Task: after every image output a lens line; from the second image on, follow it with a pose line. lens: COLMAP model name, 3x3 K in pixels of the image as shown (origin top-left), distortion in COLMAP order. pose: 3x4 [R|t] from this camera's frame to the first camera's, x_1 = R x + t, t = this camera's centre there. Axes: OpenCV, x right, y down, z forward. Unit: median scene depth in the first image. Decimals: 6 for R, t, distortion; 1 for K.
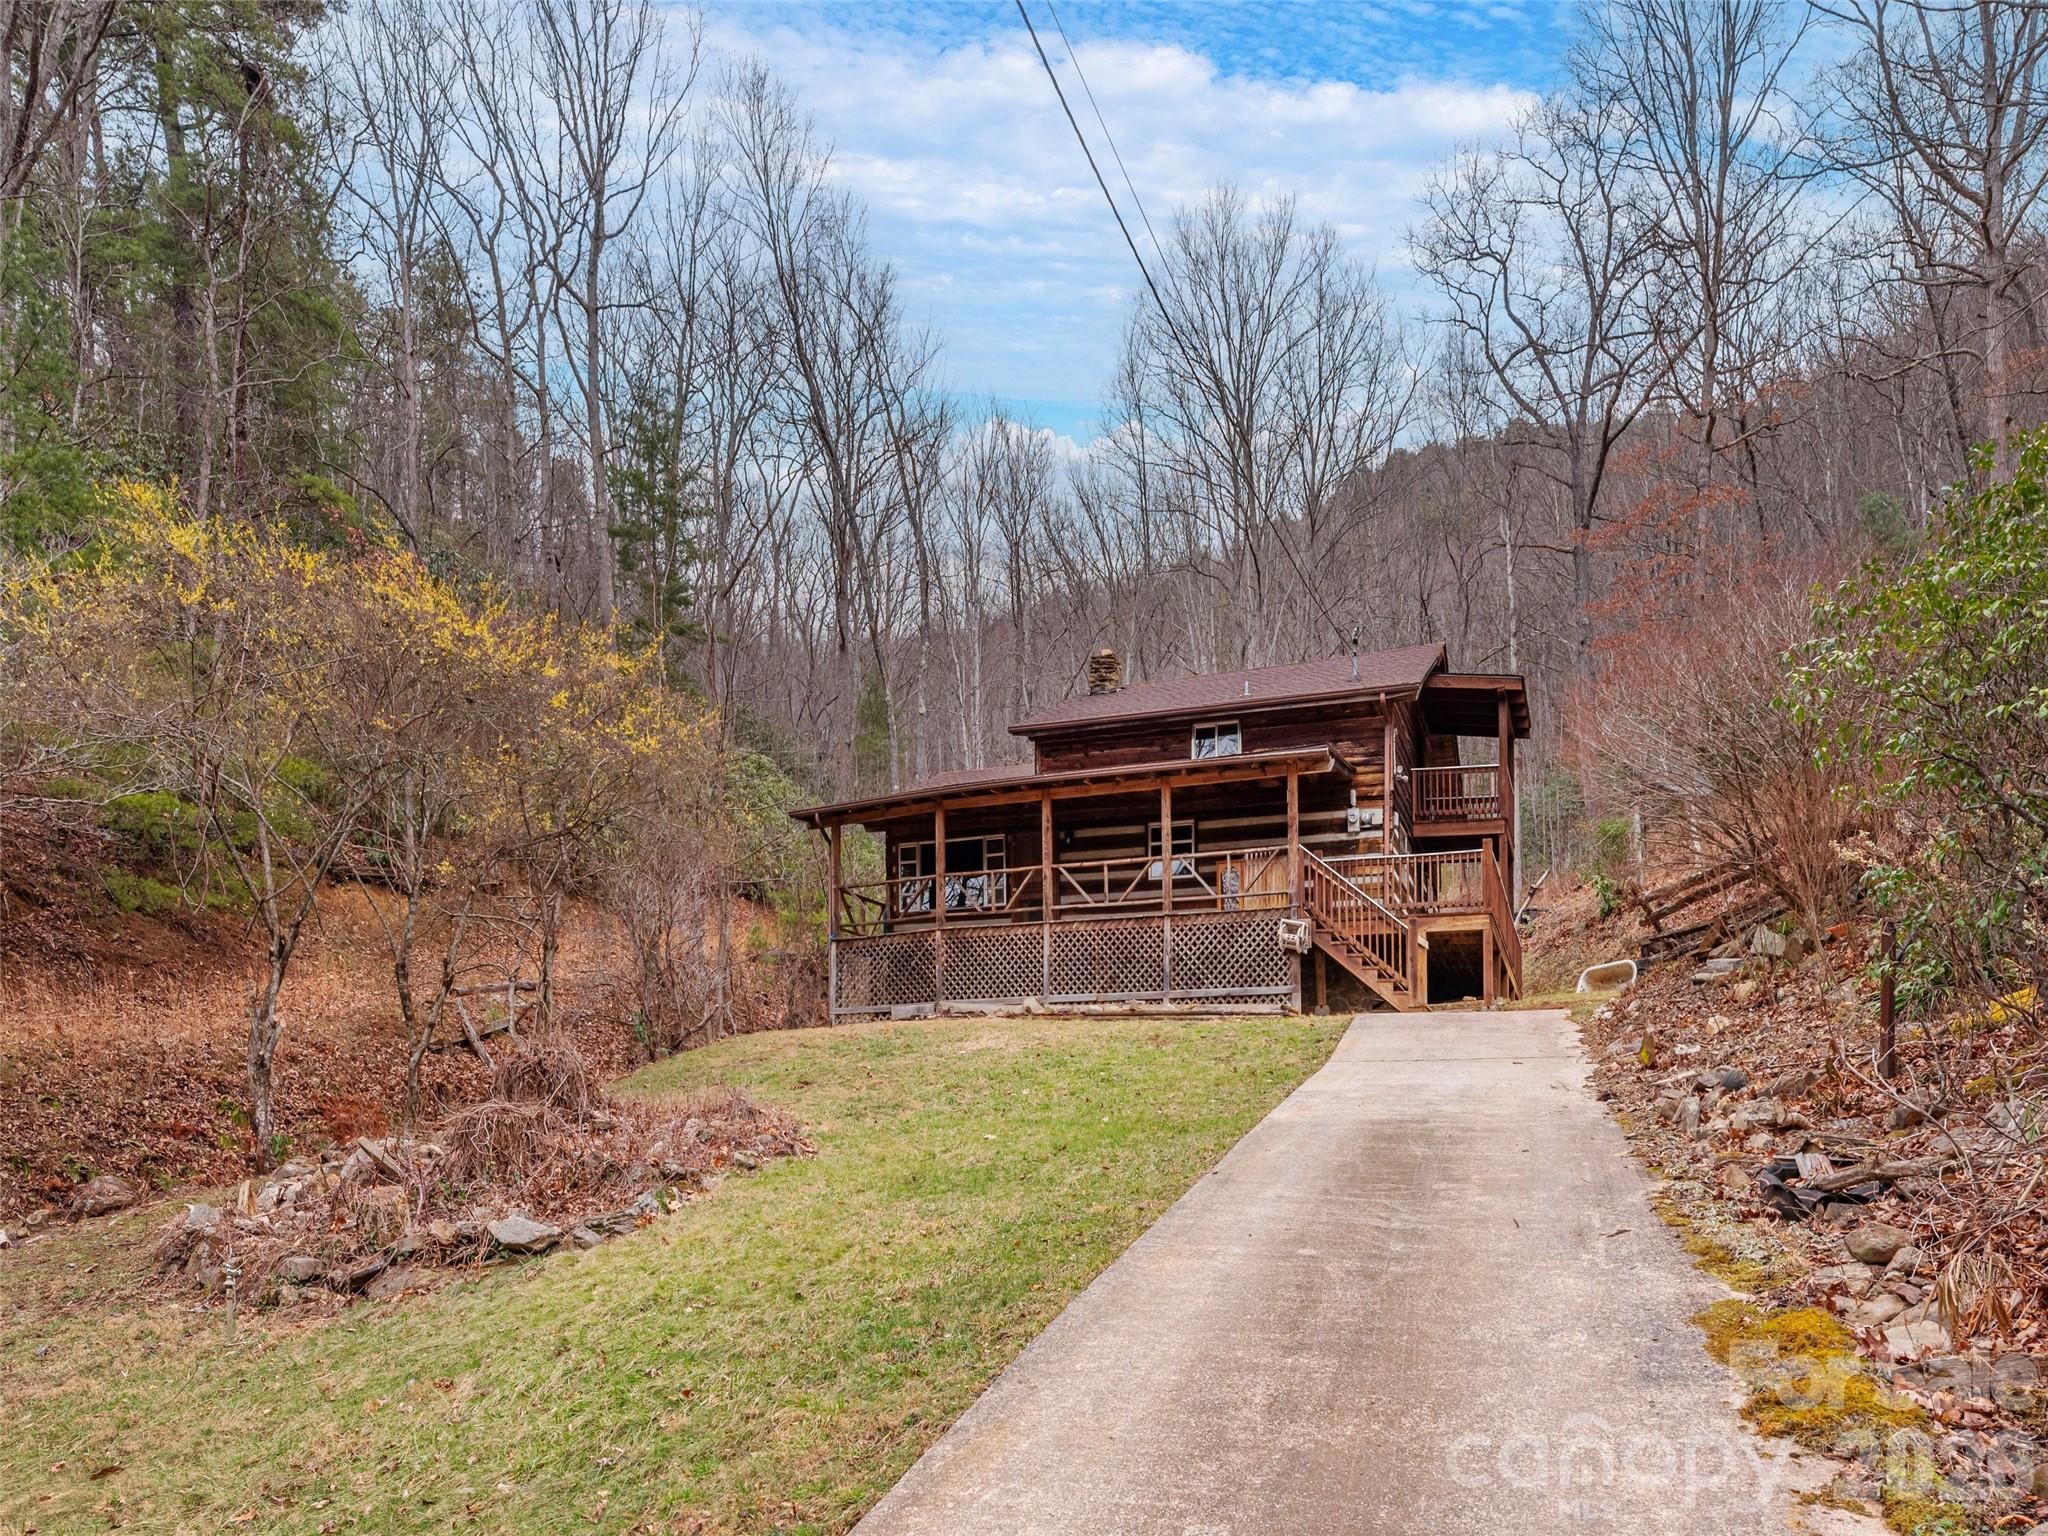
lens RADIAL K [[1141.9, 0, 1026.9], [0, 1141.9, 759.7], [0, 0, 1]] dist [0.009148, -0.002344]
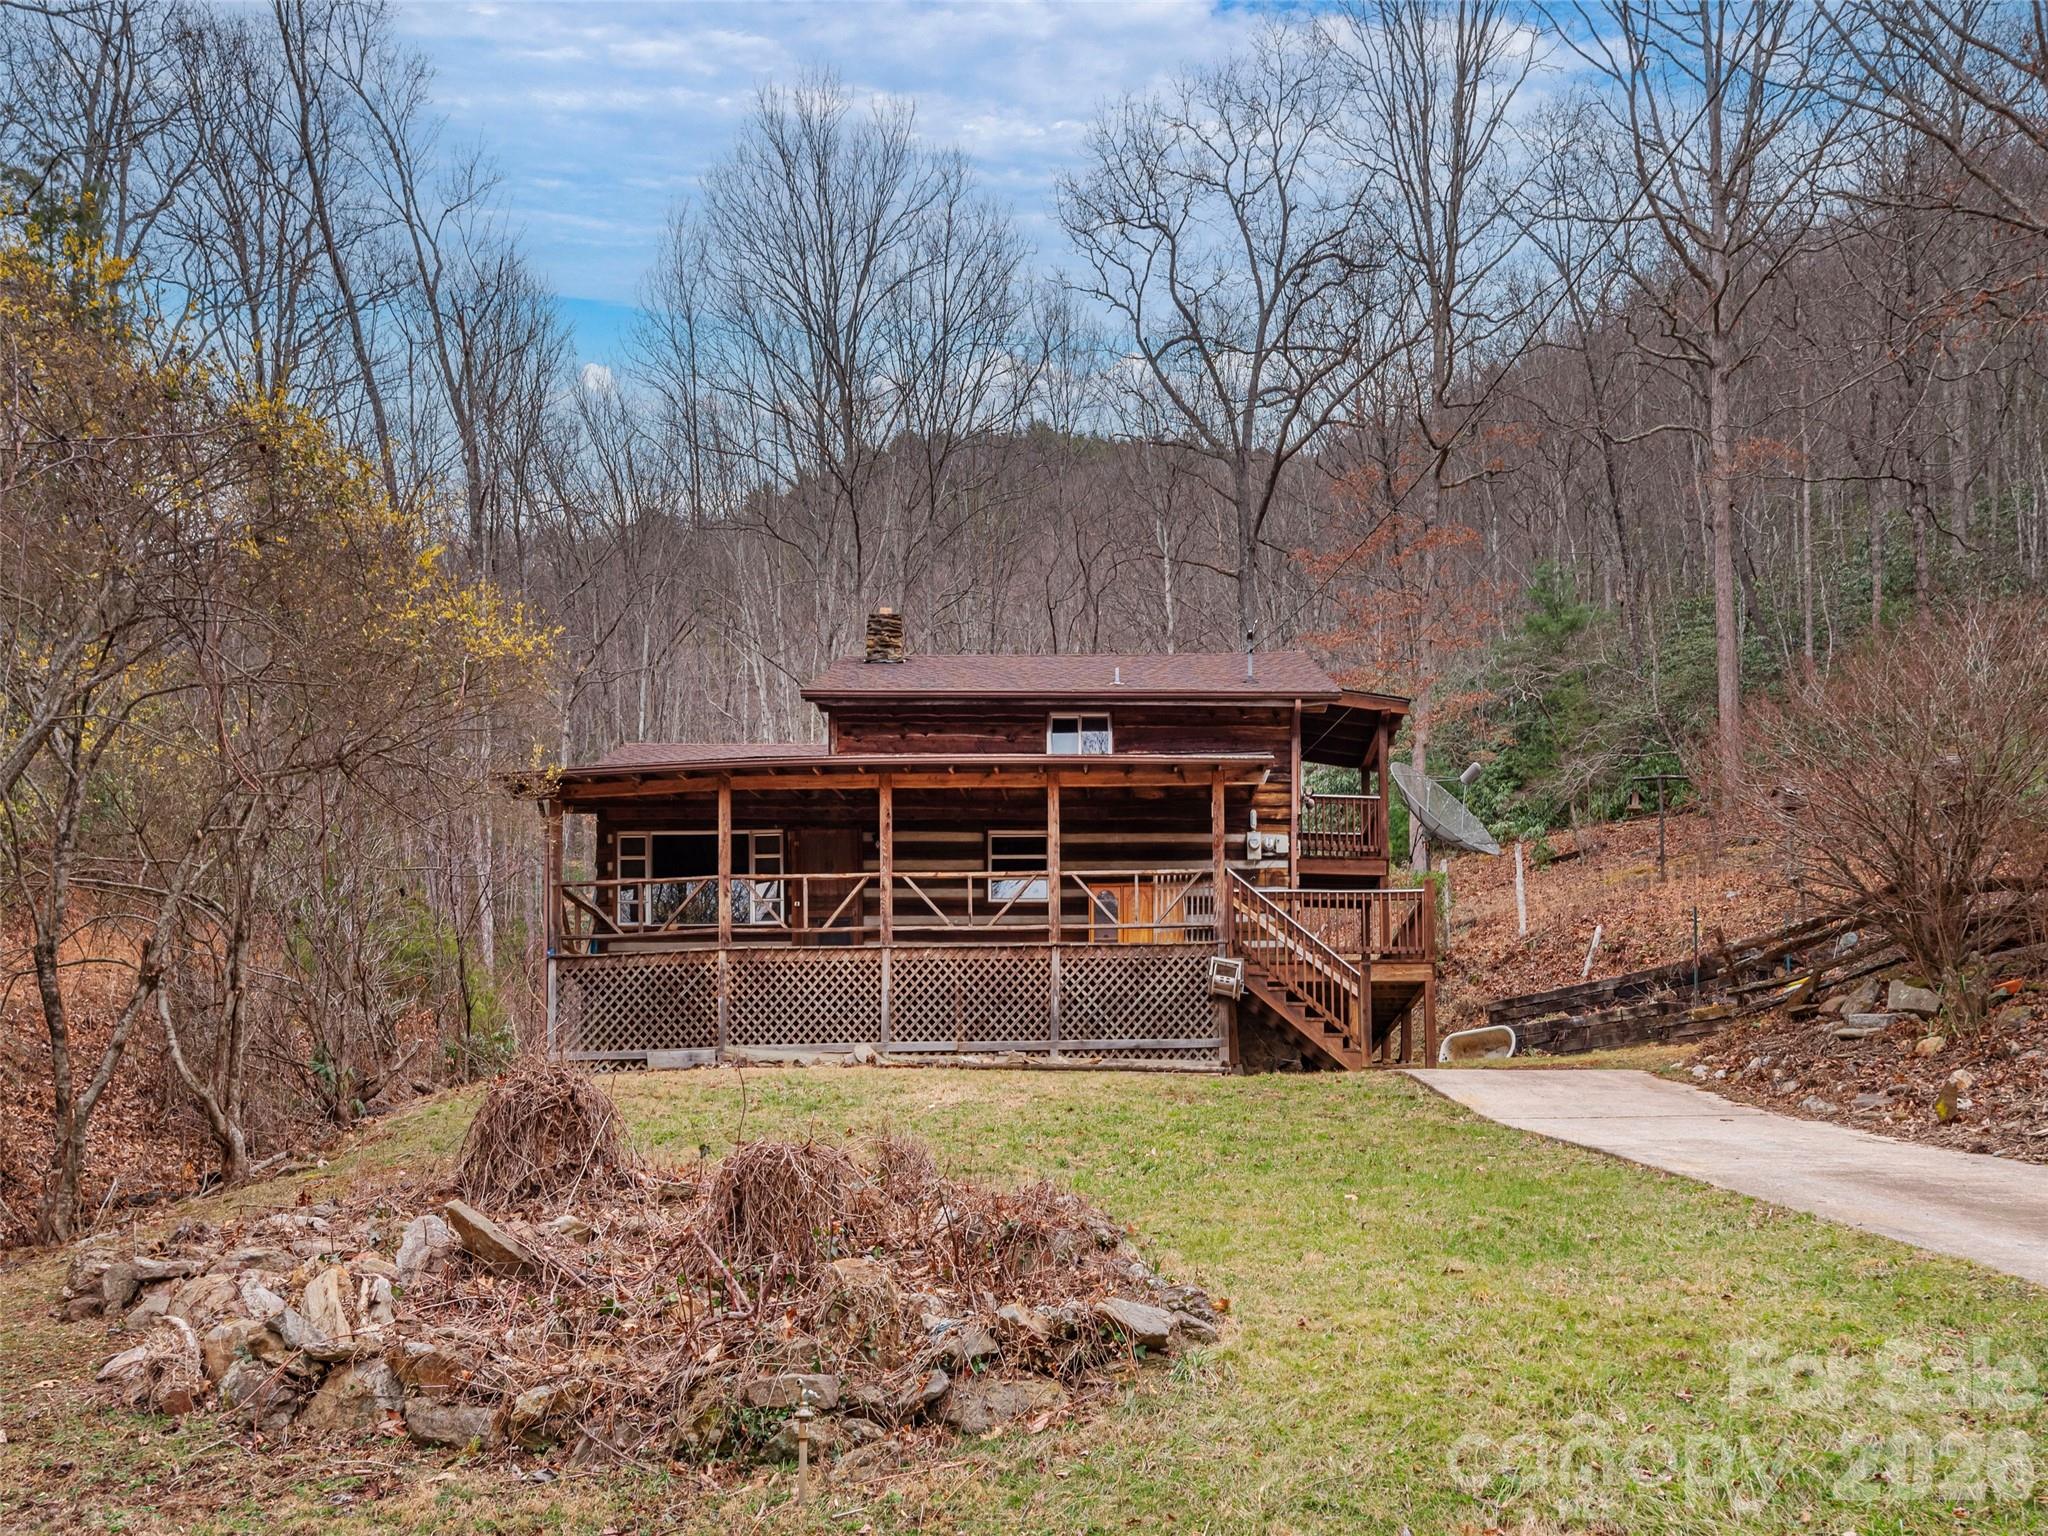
lens RADIAL K [[1429.5, 0, 1021.2], [0, 1429.5, 768.2], [0, 0, 1]] dist [-0.000881, 0.001239]
pose [[0.936842, 0.098328, 0.335647, -0.231661], [-0.097175, 0.995061, -0.020274, 0.033952], [-0.335982, -0.013623, 0.941770, 0.071520]]
